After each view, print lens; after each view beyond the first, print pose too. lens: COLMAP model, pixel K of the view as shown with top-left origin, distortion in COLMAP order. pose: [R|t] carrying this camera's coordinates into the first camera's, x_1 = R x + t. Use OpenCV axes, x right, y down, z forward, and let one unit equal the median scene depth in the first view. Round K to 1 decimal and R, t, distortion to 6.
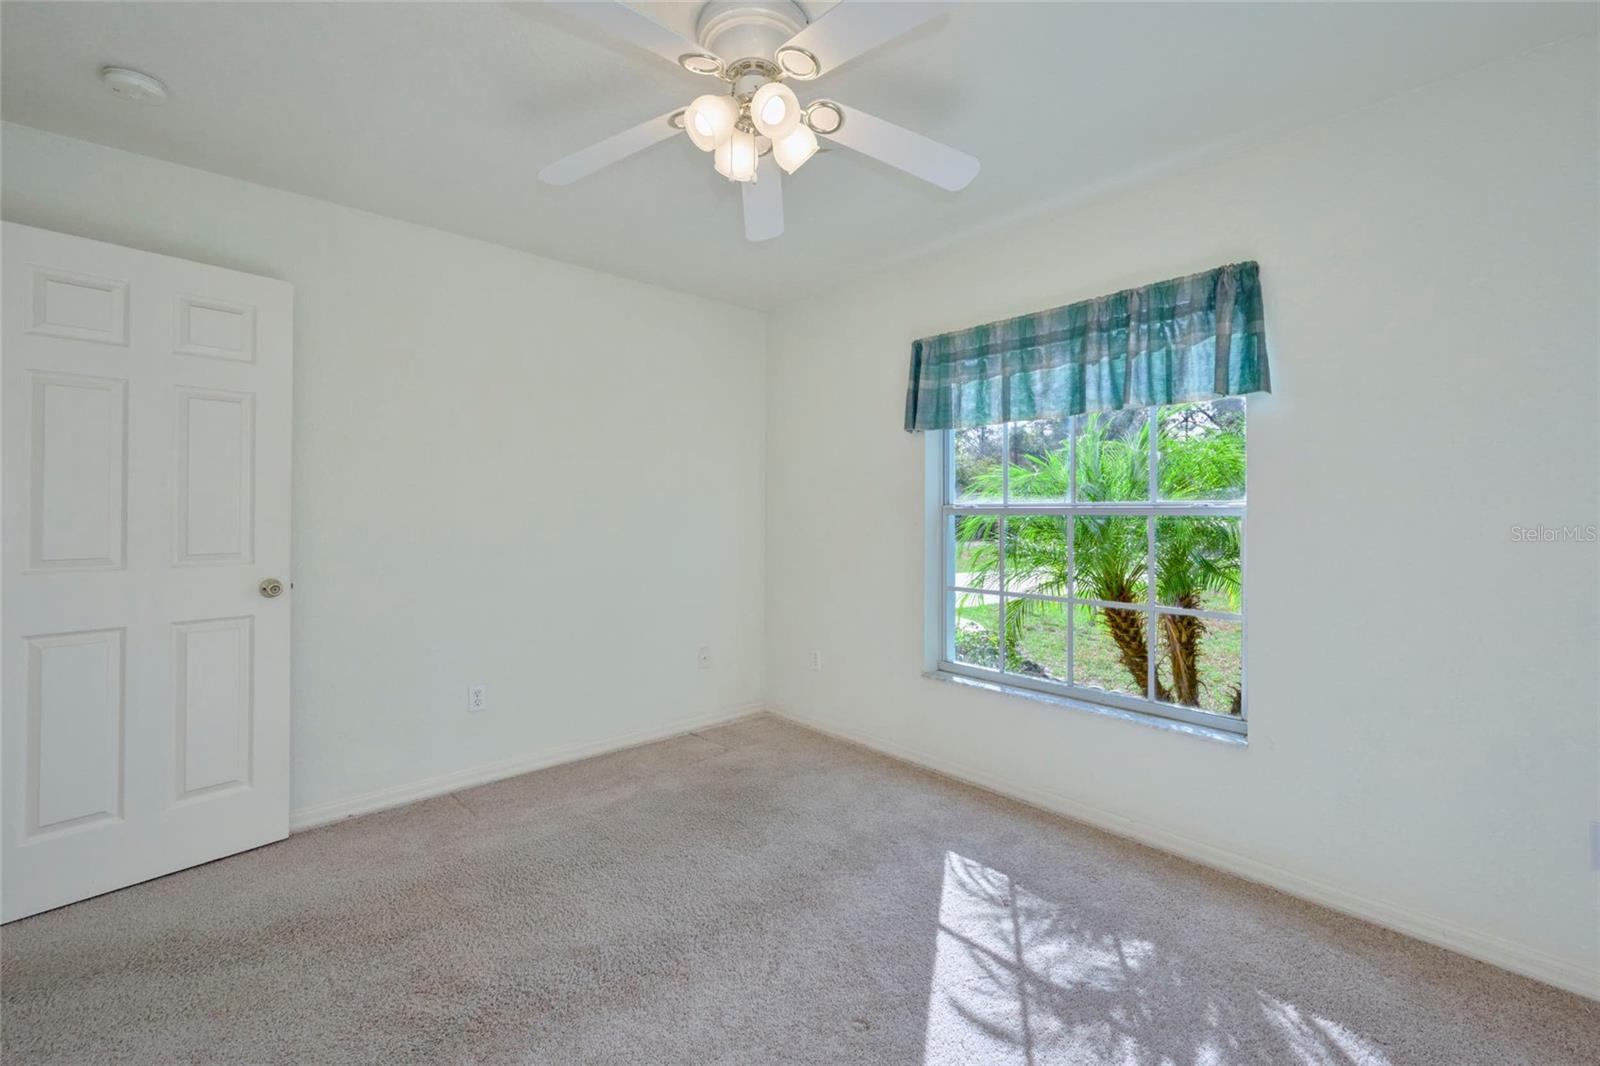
lens RADIAL K [[647.6, 0, 803.3], [0, 647.6, 521.1], [0, 0, 1]] dist [0.000964, 0.000253]
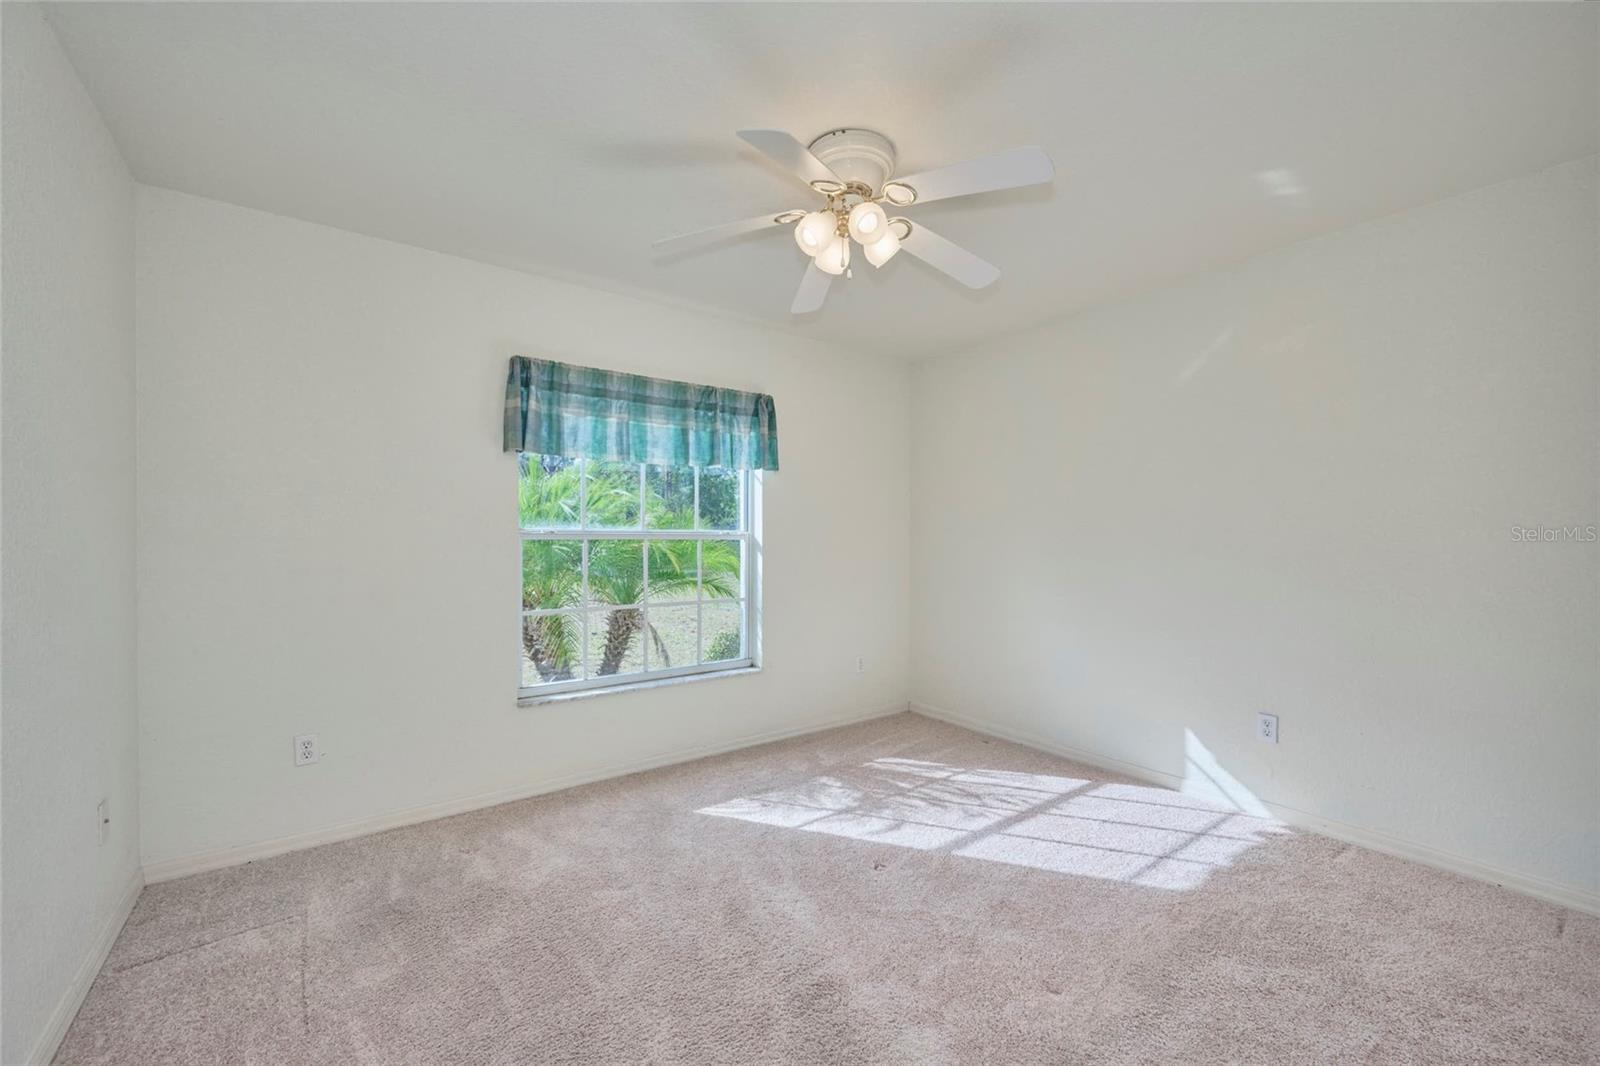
lens RADIAL K [[592.5, 0, 797.5], [0, 592.5, 560.4], [0, 0, 1]] dist [0.000471, 0.000039]
pose [[0.175334, -0.041532, 0.983633, -0.774643], [0.003547, 0.999130, 0.041554, -0.018259], [-0.984503, -0.003797, 0.175329, 0.557002]]
